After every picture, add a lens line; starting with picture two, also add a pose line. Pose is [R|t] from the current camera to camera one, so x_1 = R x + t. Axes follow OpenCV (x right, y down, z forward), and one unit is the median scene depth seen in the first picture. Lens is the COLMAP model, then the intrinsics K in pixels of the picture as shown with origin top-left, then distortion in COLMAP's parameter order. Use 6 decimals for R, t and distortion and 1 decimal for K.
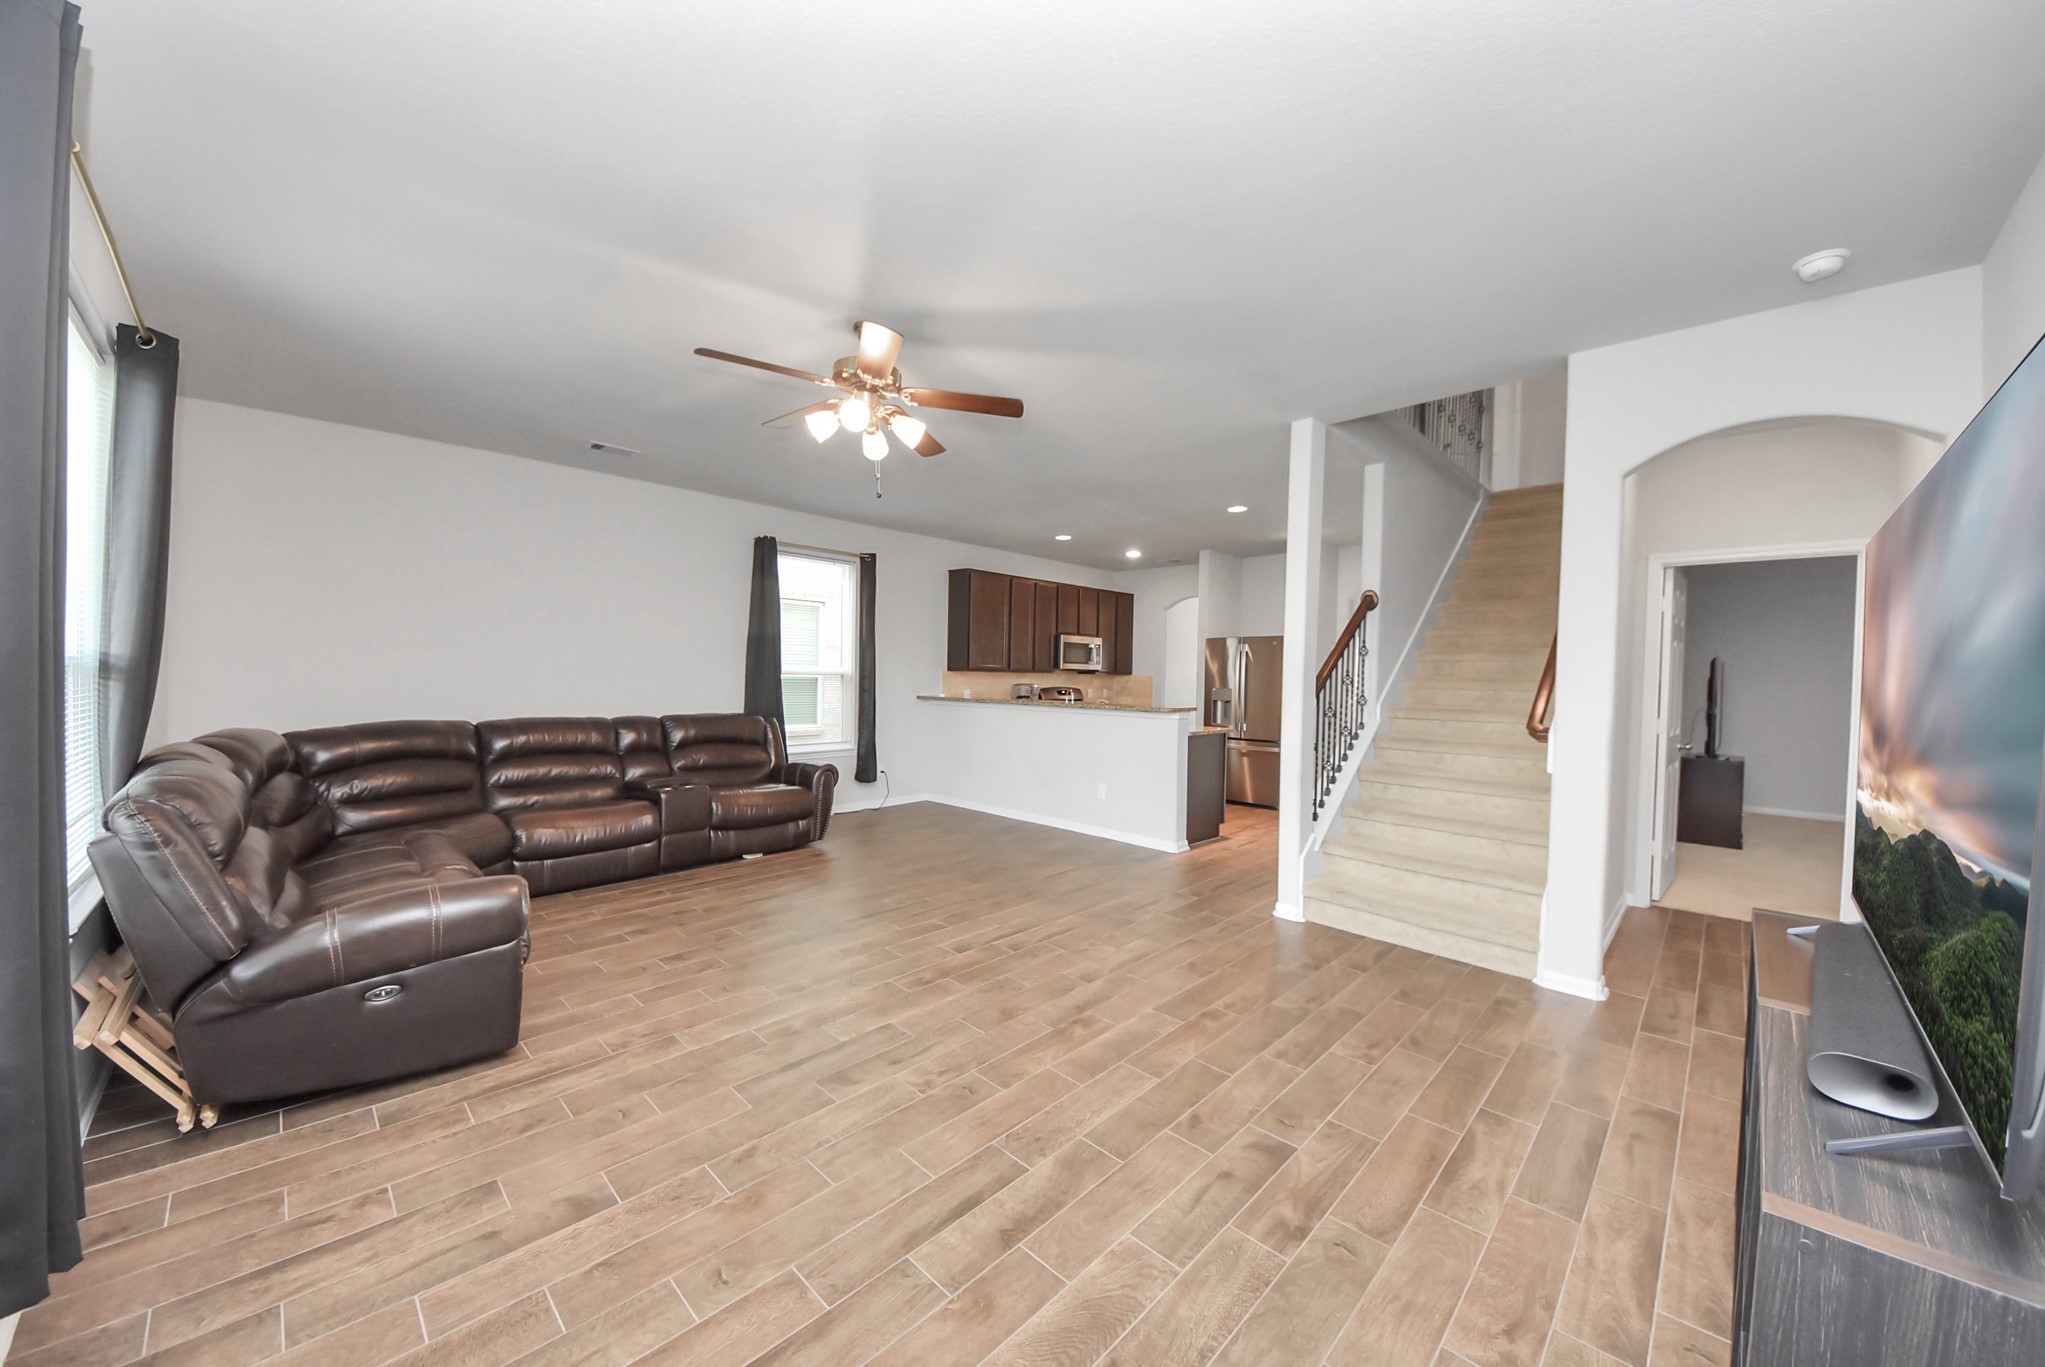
lens RADIAL K [[725.8, 0, 1035.9], [0, 725.8, 685.0], [0, 0, 1]] dist [0.020316, -0.016921]
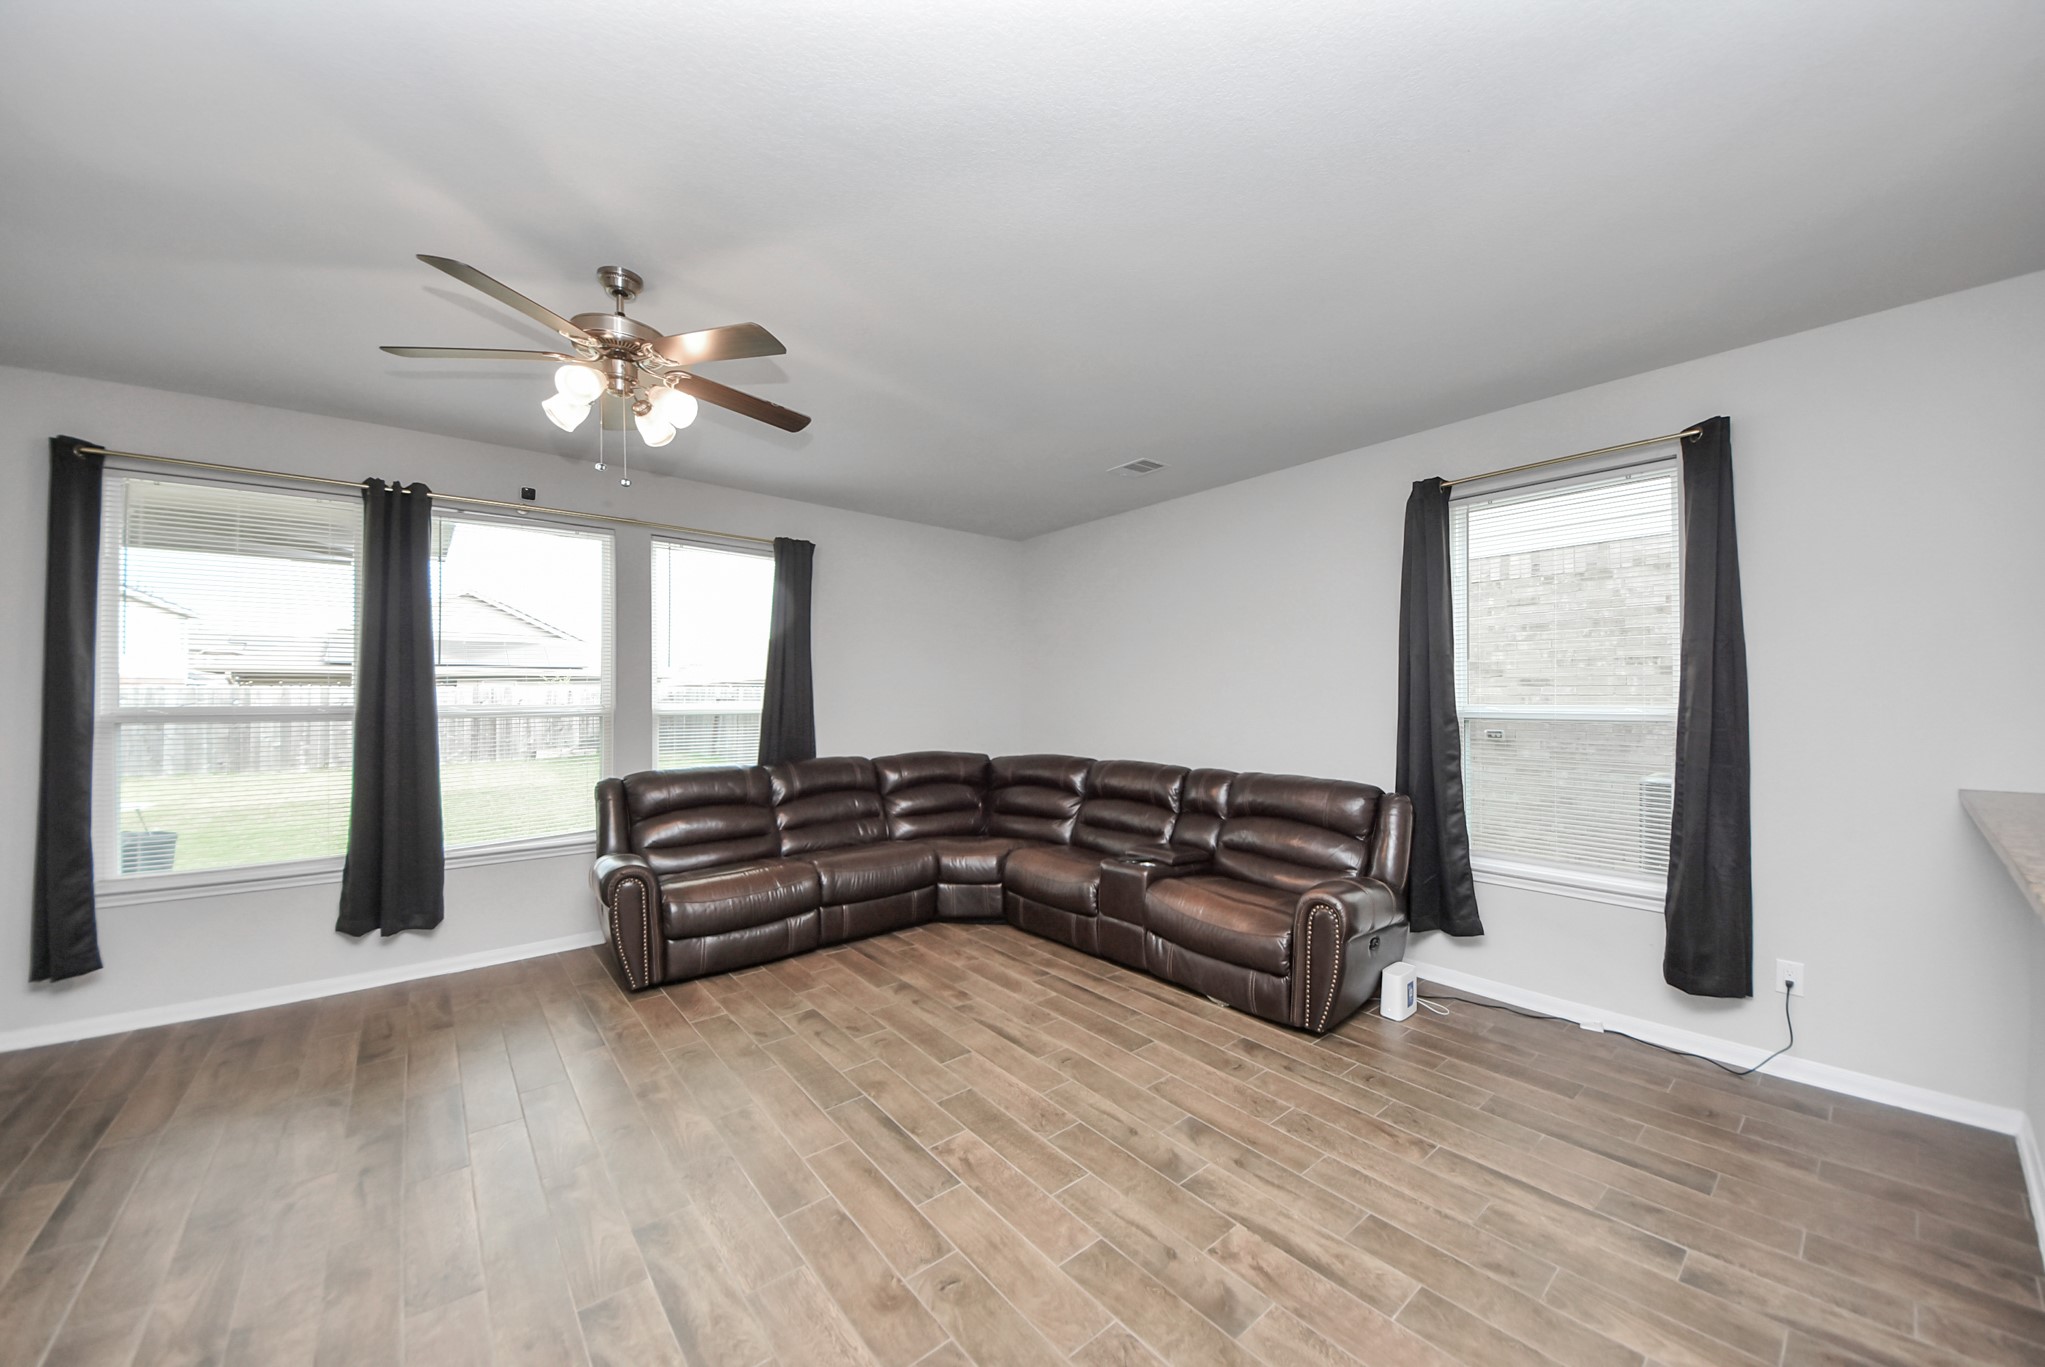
lens RADIAL K [[725.8, 0, 1035.9], [0, 725.8, 685.0], [0, 0, 1]] dist [0.020316, -0.016921]
pose [[-0.109052, -0.028624, -0.993624, 0.427636], [-0.016730, 0.999497, -0.026957, -0.038728], [0.993895, 0.013684, -0.109476, 1.355700]]
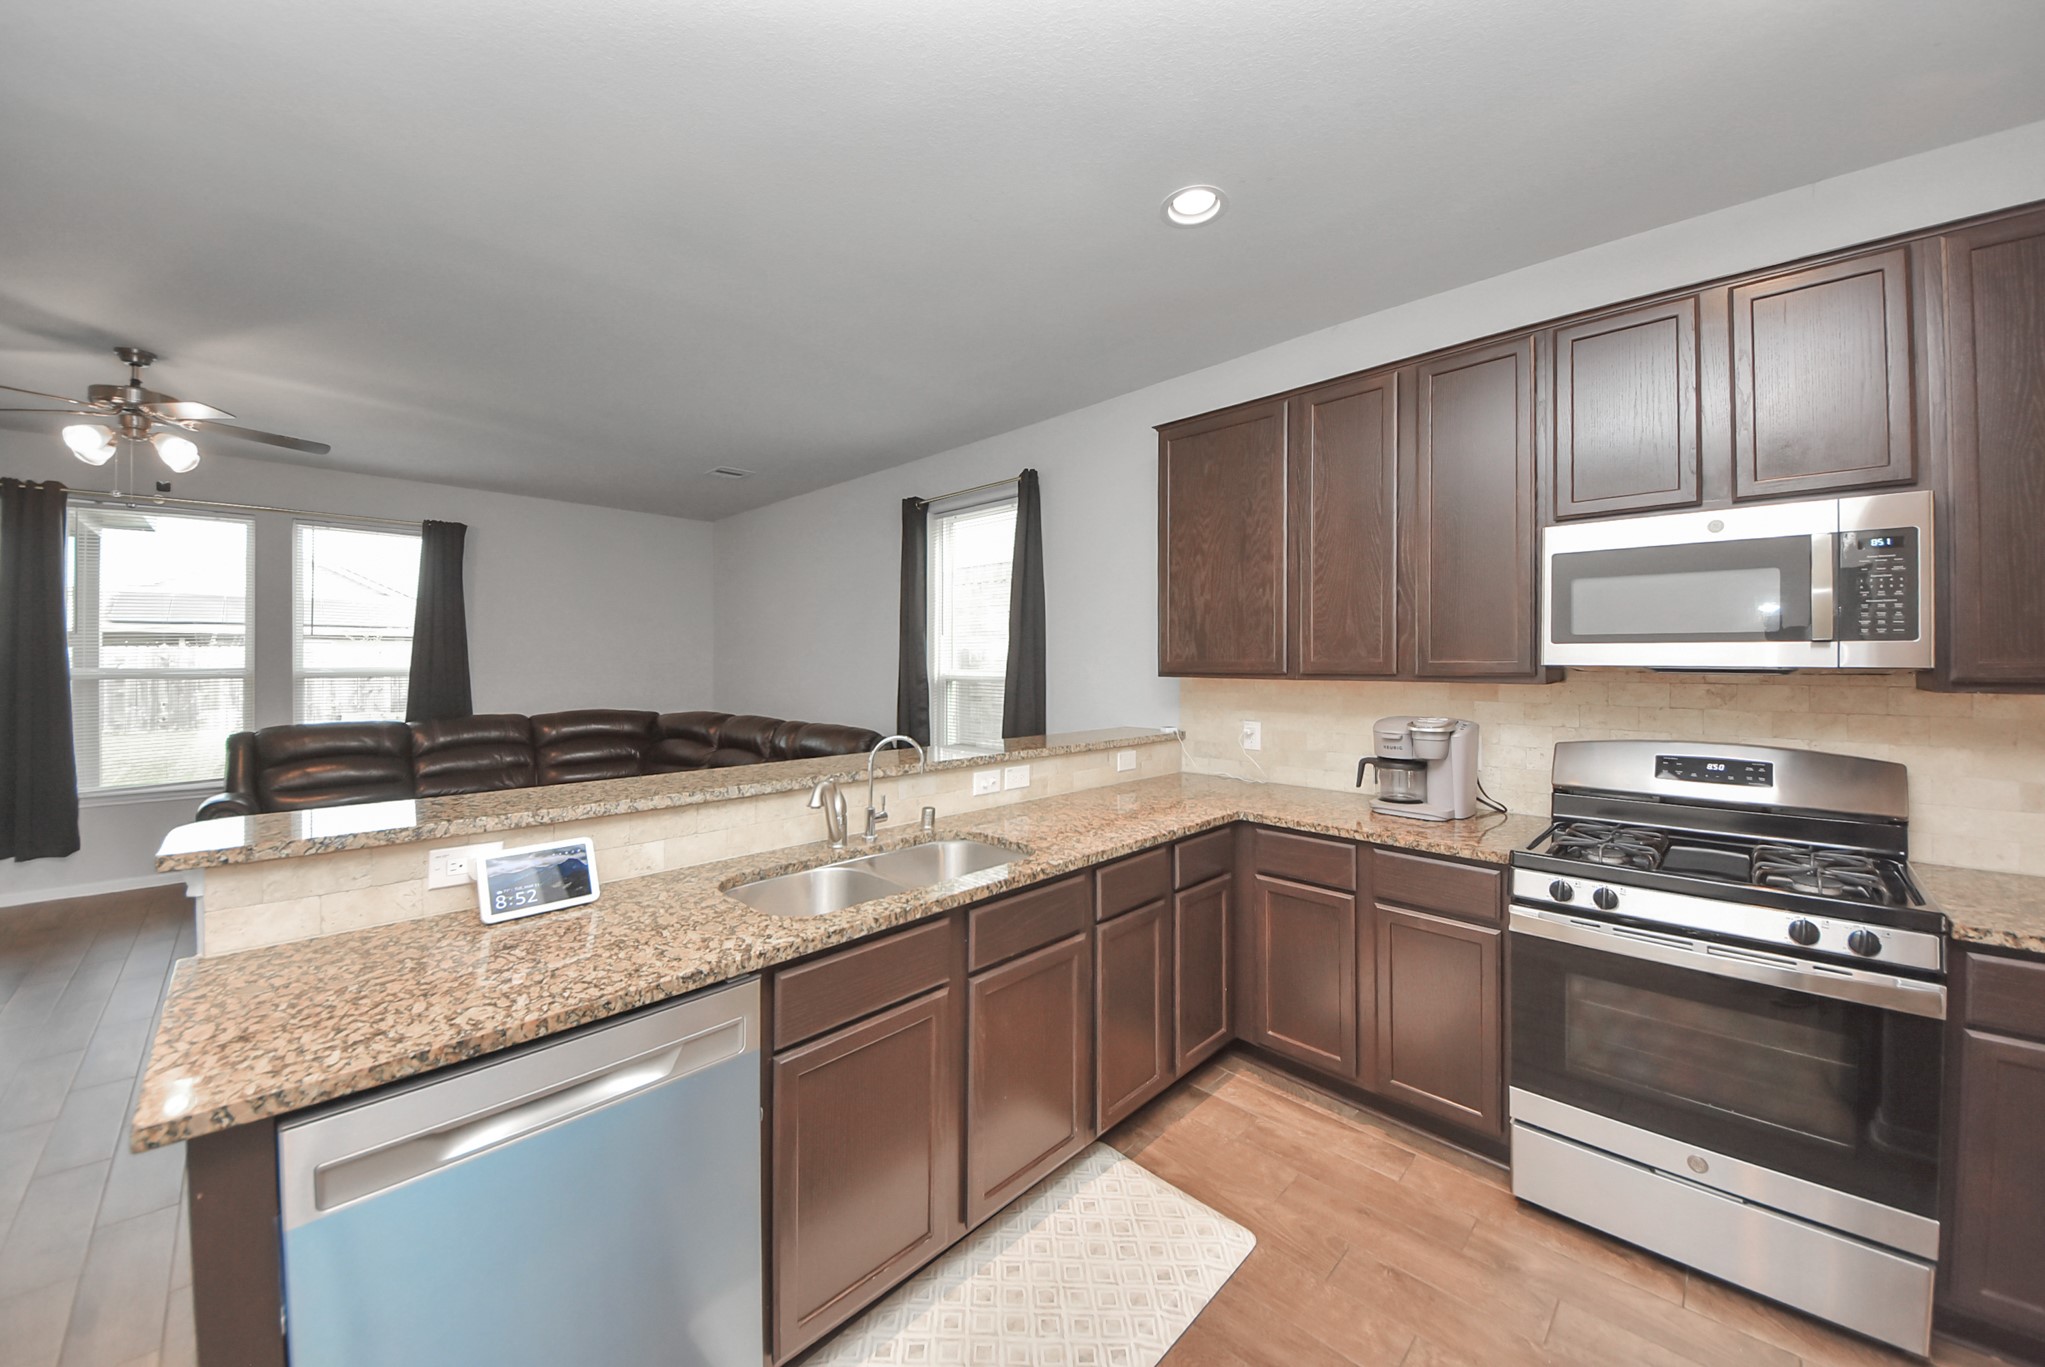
lens RADIAL K [[745.1, 0, 1026.5], [0, 745.1, 649.7], [0, 0, 1]] dist [0.021178, -0.013375]
pose [[-0.015371, -0.024546, -0.999581, 0.717093], [-0.019964, 0.999507, -0.024237, -0.057205], [0.999683, 0.019583, -0.015854, 2.036978]]
